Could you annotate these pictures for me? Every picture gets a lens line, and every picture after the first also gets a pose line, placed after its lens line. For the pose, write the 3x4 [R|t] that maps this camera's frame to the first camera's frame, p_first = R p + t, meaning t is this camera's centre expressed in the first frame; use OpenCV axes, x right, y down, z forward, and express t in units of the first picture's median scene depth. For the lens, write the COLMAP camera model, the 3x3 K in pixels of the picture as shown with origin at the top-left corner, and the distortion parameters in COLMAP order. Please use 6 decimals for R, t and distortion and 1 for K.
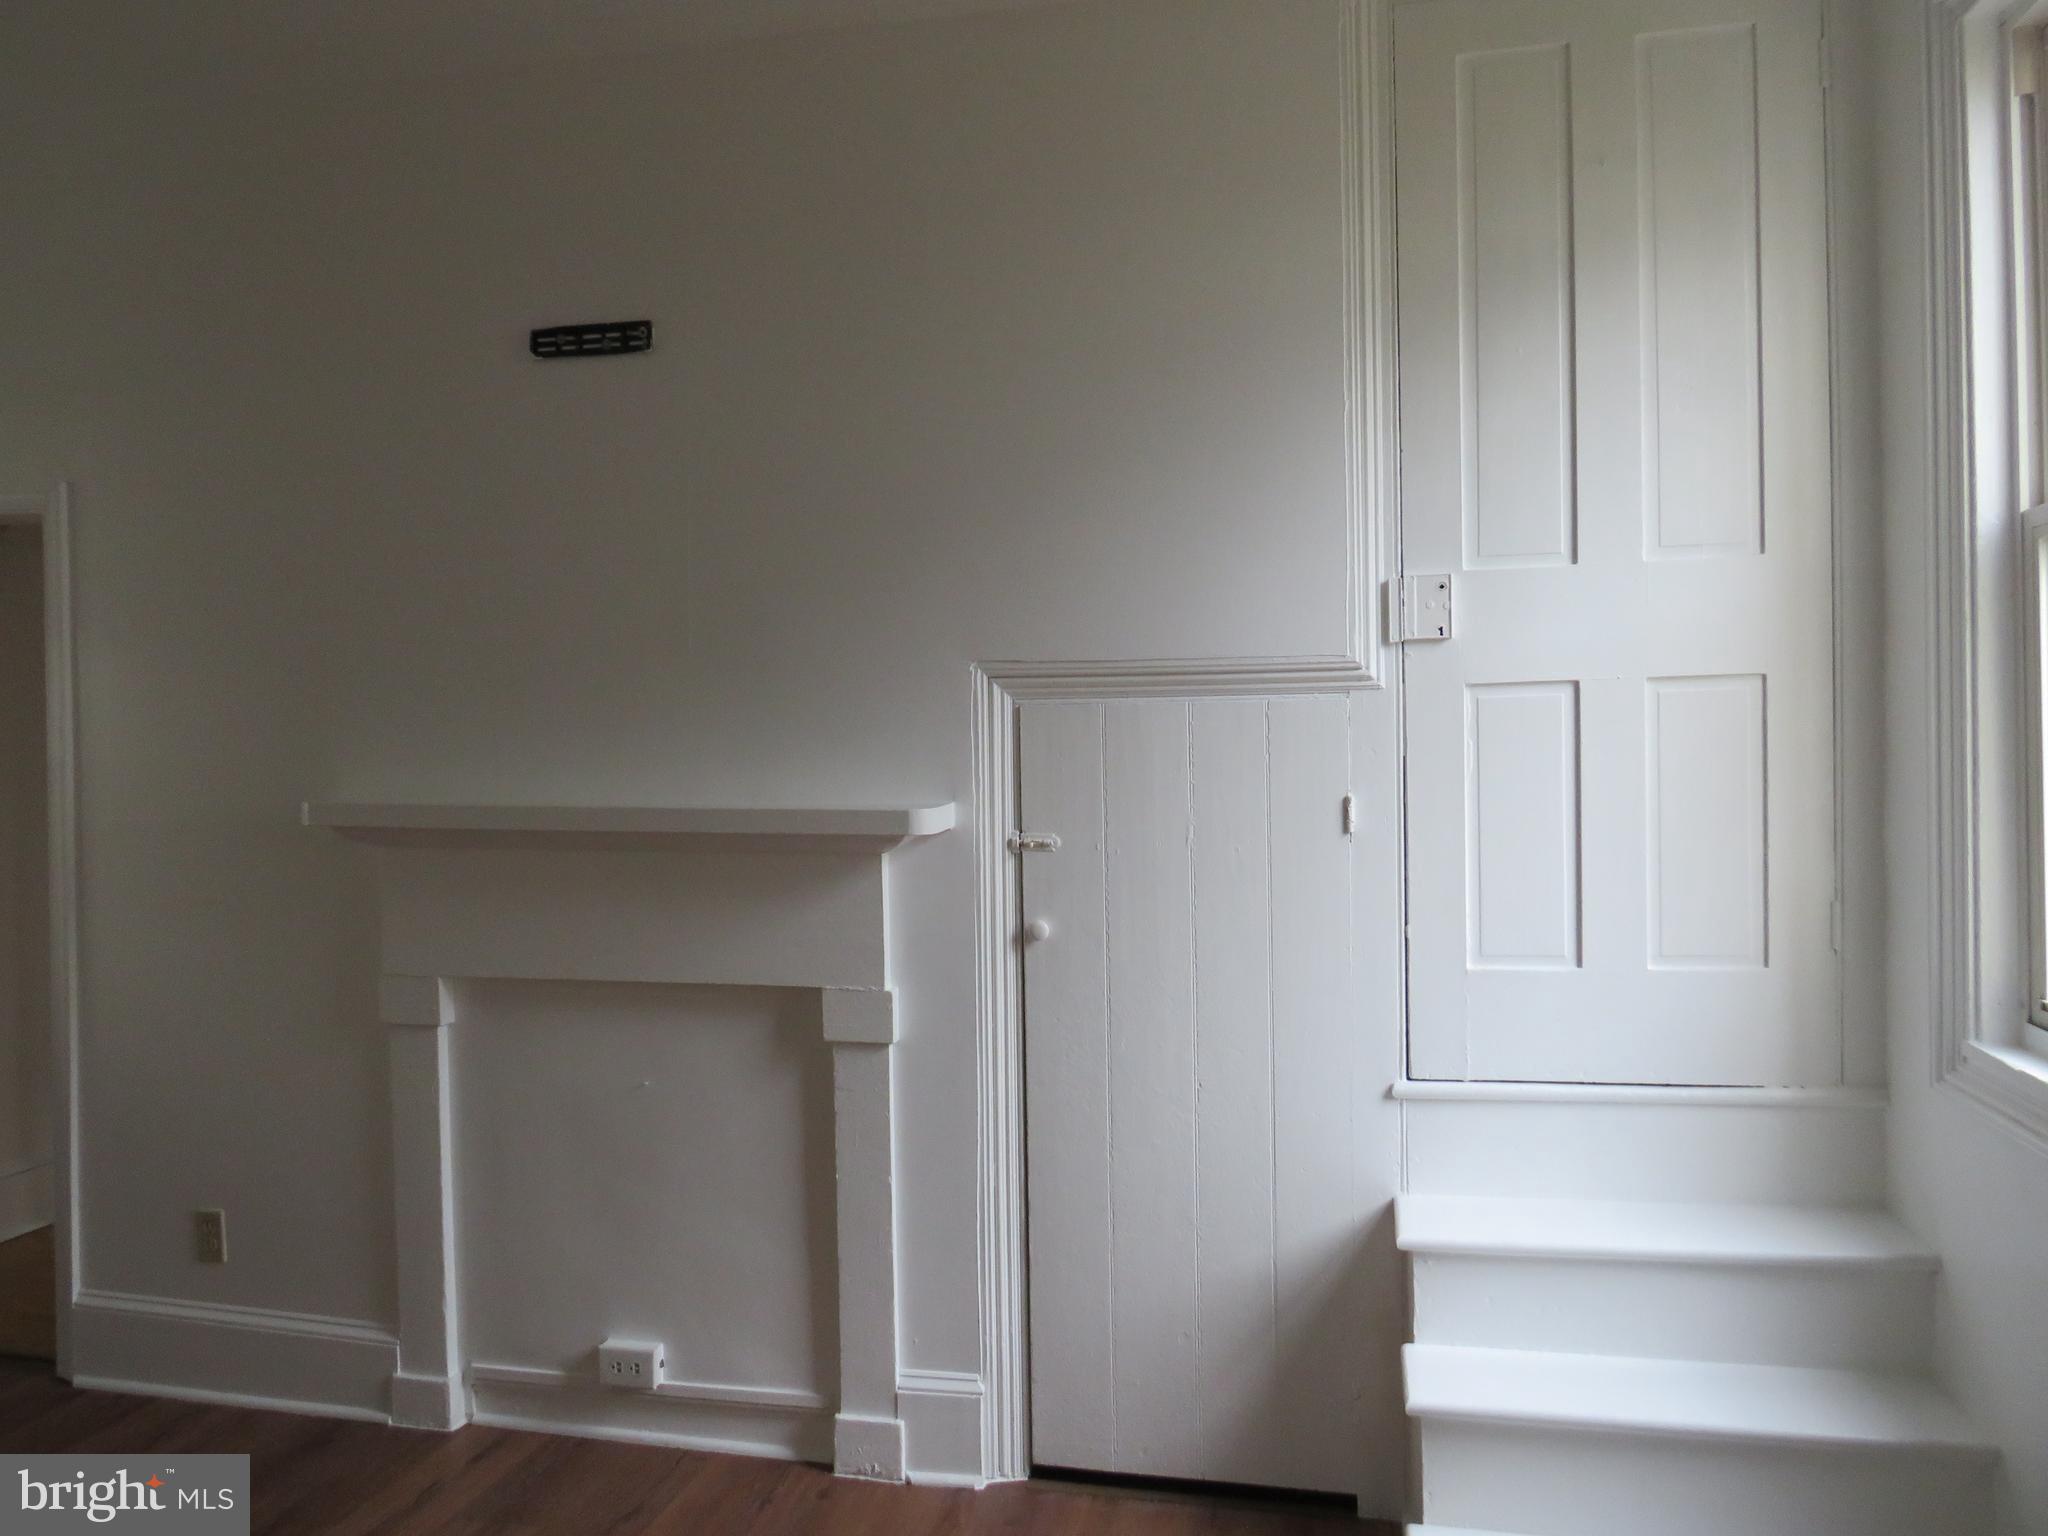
lens RADIAL K [[1423.8, 0, 1019.6], [0, 1423.8, 759.4], [0, 0, 1]] dist [-0.038717, 0.004696]
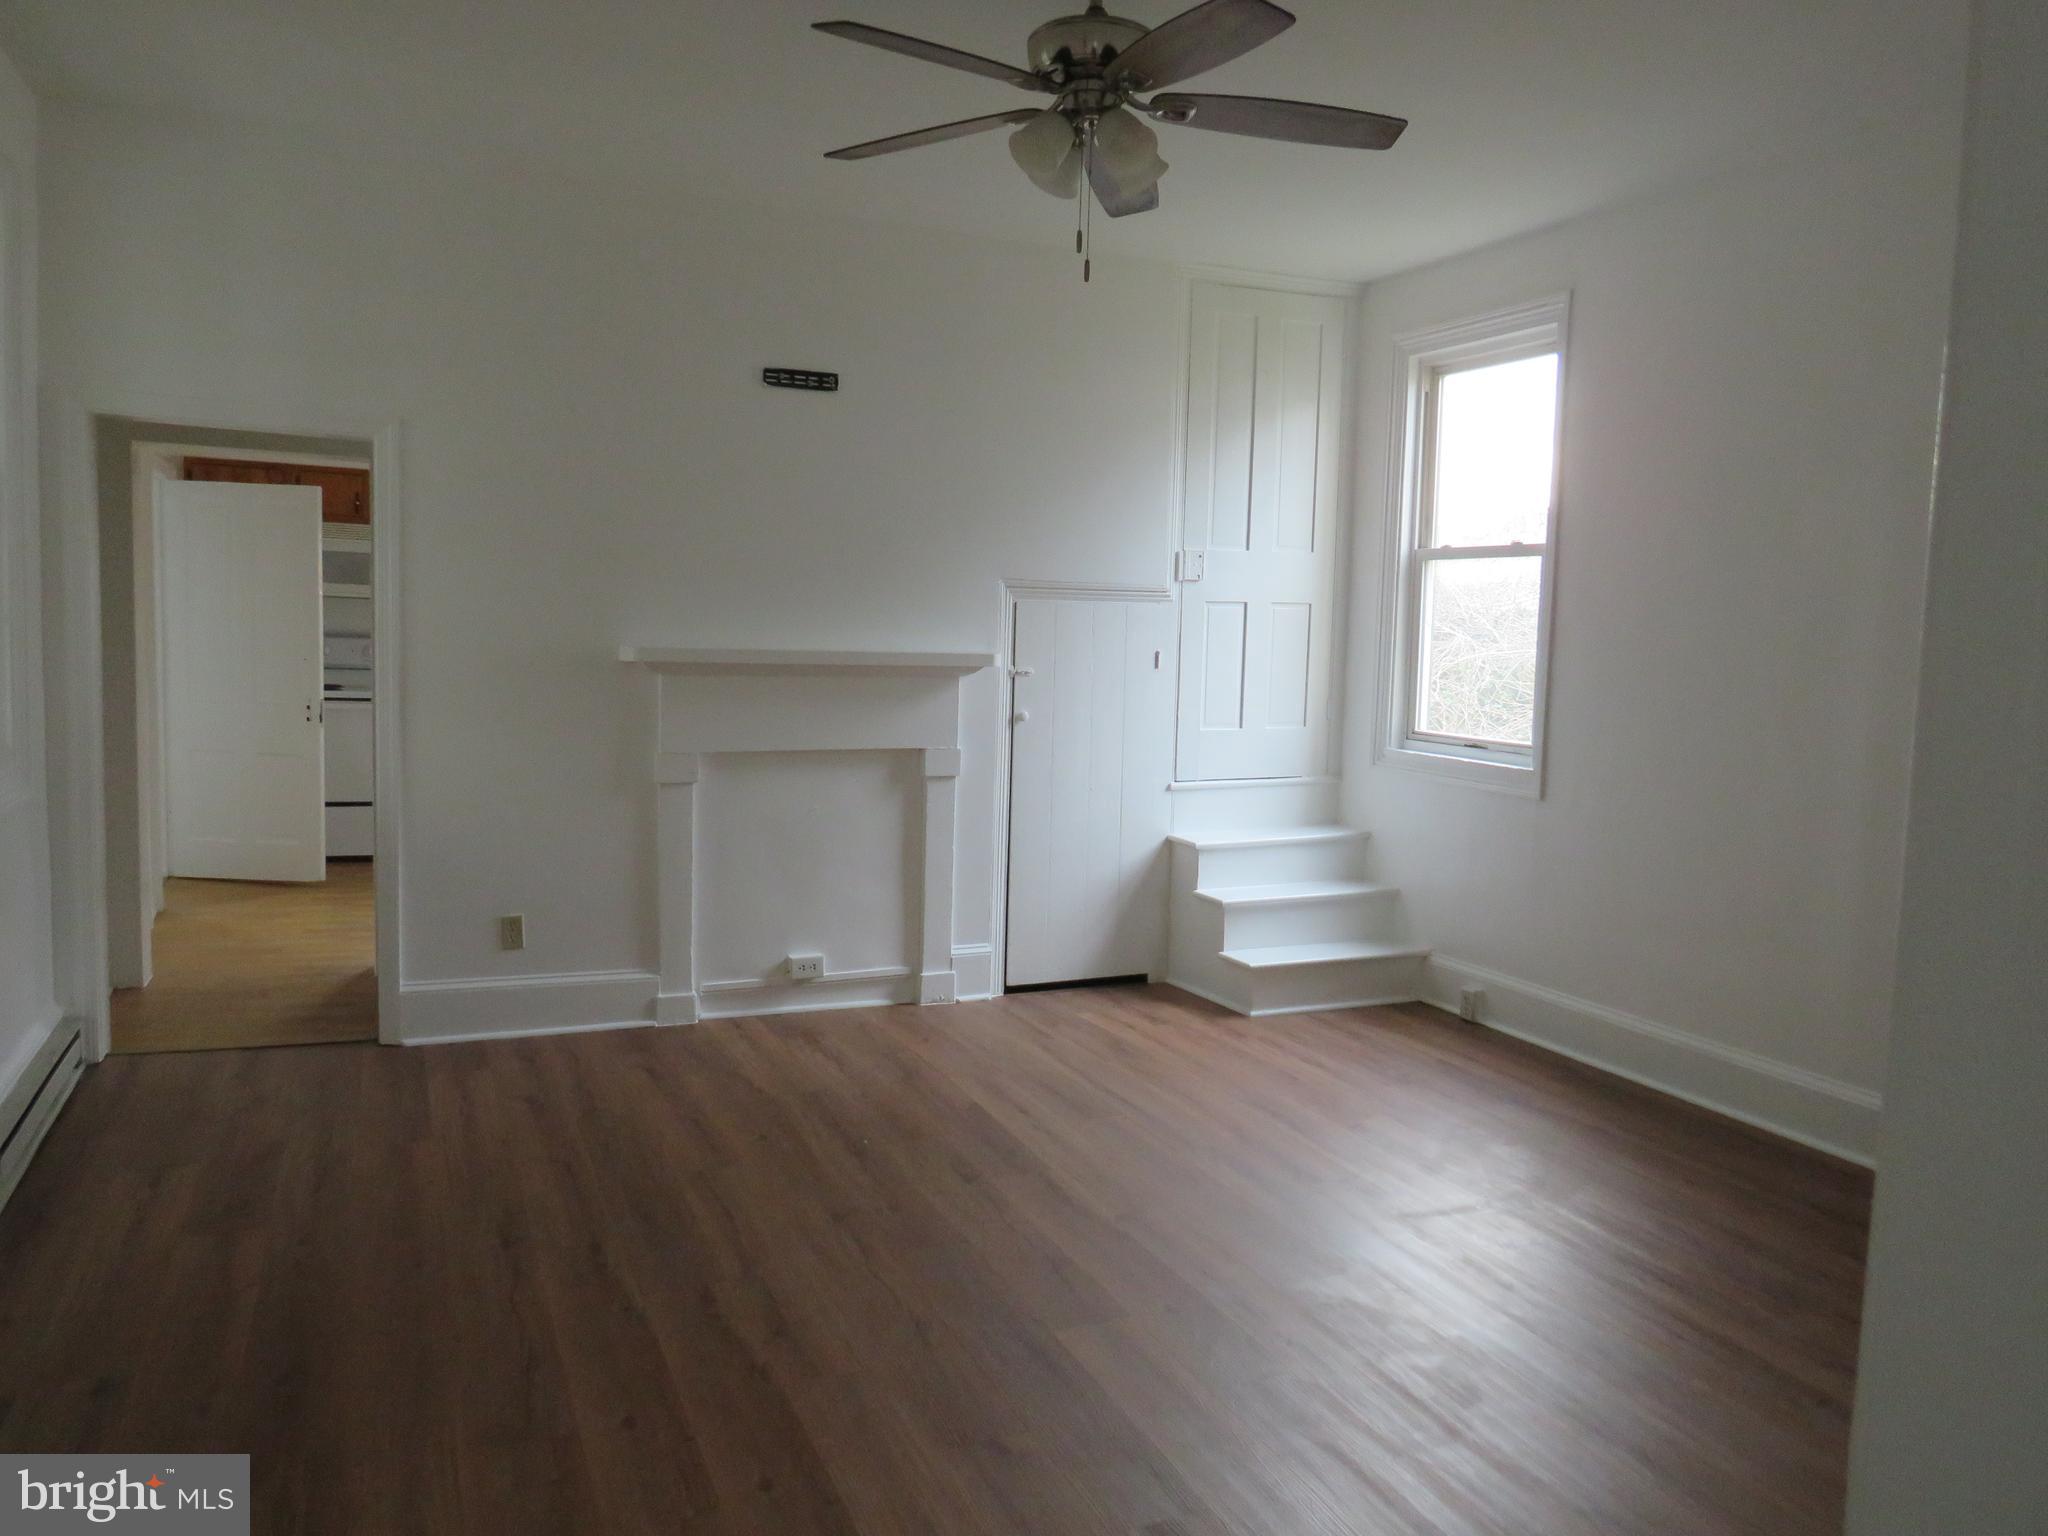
lens RADIAL K [[1504.9, 0, 1024.0], [0, 1504.9, 768.0], [0, 0, 1]] dist [-0.058522, 0.003097]
pose [[0.806825, -0.030389, 0.590008, -1.211820], [-0.026787, 0.995767, 0.087919, 0.007134], [-0.590182, -0.086740, 0.802596, -0.685686]]
